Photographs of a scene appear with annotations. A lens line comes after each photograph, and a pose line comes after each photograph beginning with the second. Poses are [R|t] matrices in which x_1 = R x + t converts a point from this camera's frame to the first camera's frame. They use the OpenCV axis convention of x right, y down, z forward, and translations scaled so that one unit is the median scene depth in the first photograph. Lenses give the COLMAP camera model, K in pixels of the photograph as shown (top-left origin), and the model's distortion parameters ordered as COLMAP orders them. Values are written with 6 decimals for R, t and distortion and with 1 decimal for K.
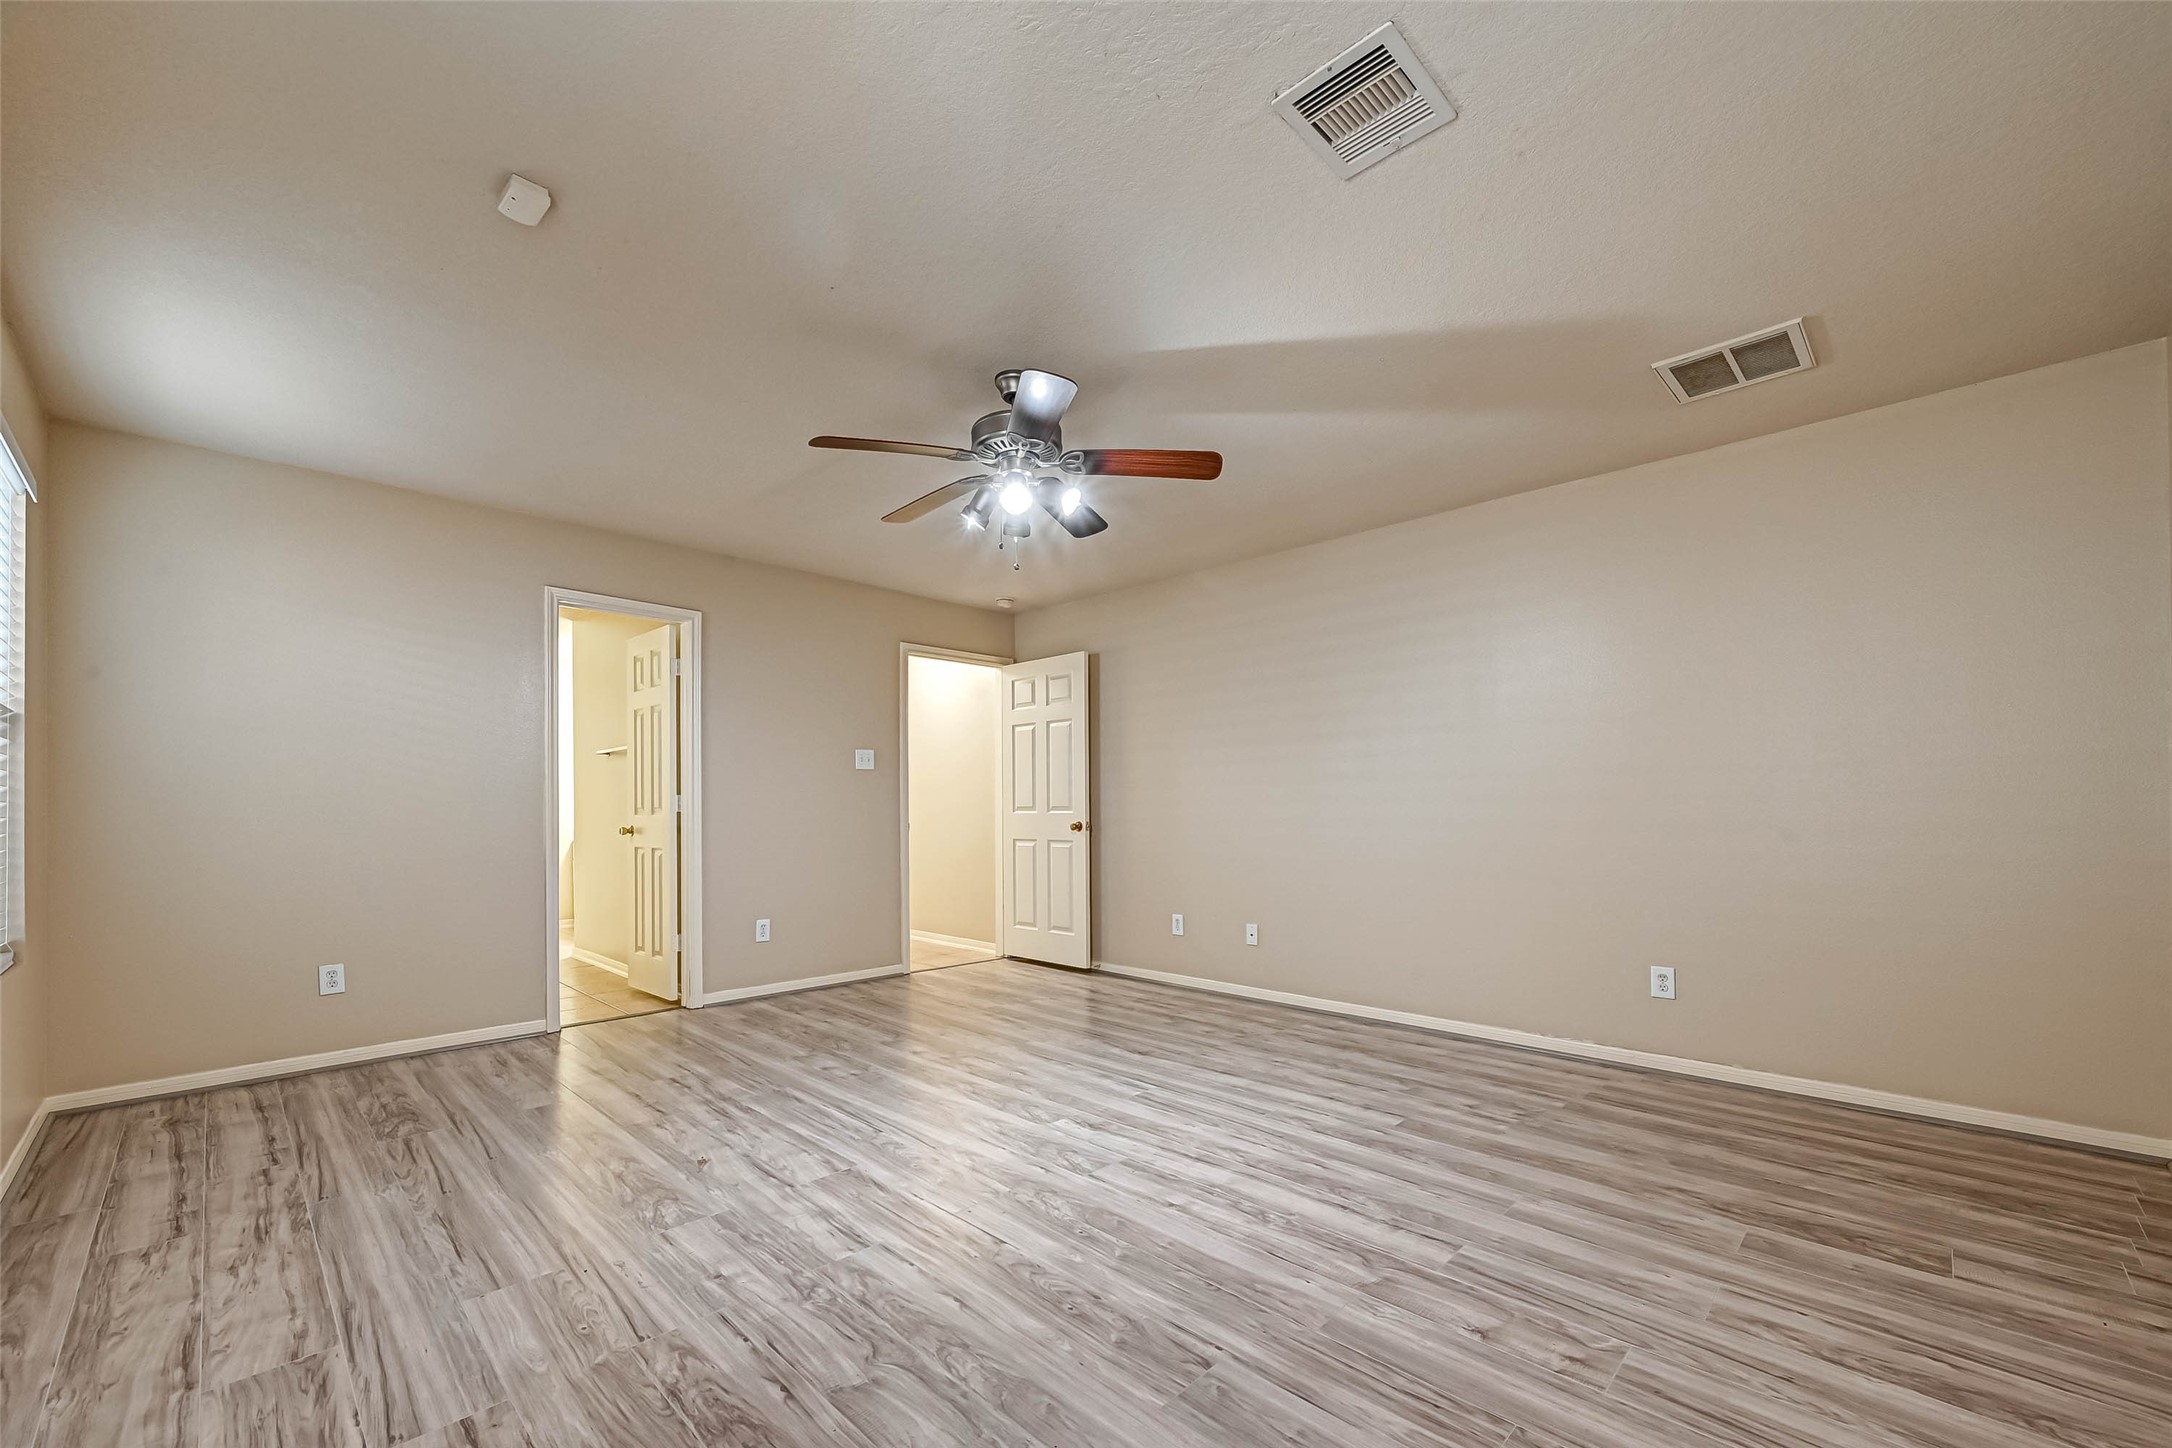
lens RADIAL K [[859.9, 0, 1087.0], [0, 859.9, 658.8], [0, 0, 1]] dist [-0.000871, 0.000416]
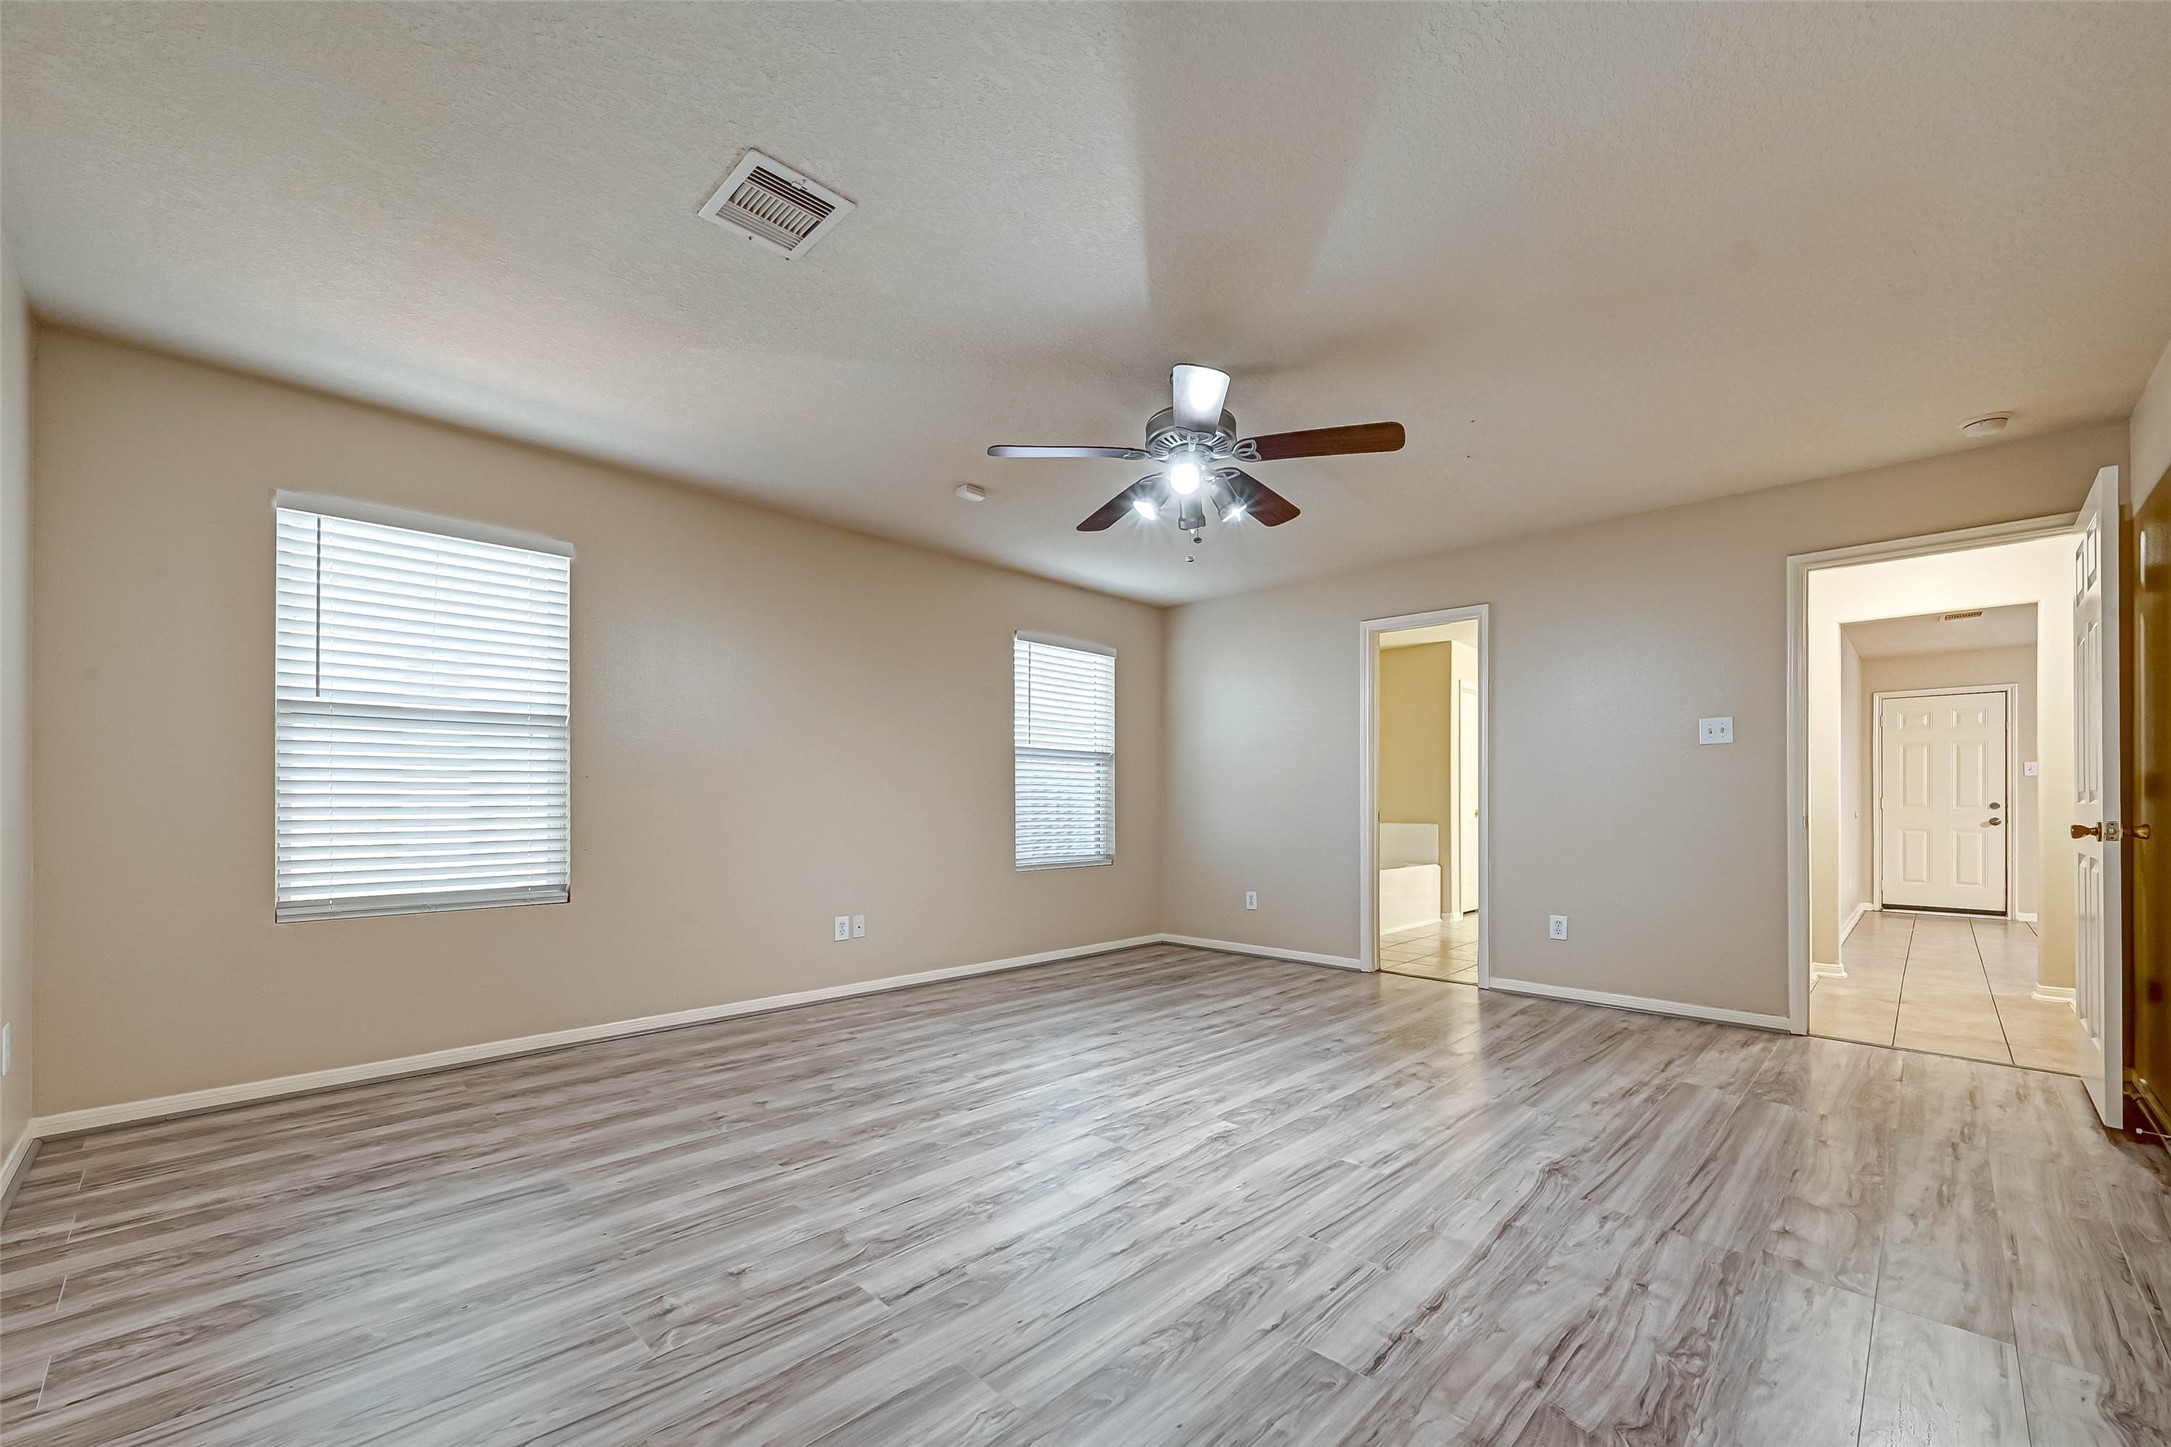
lens RADIAL K [[862.7, 0, 1095.5], [0, 862.7, 810.2], [0, 0, 1]] dist [0.000863, 0.000177]
pose [[0.009151, 0.015406, -0.999839, 0.933632], [0.172730, 0.984827, 0.016755, 0.160303], [0.984927, -0.172856, 0.006352, 0.930350]]
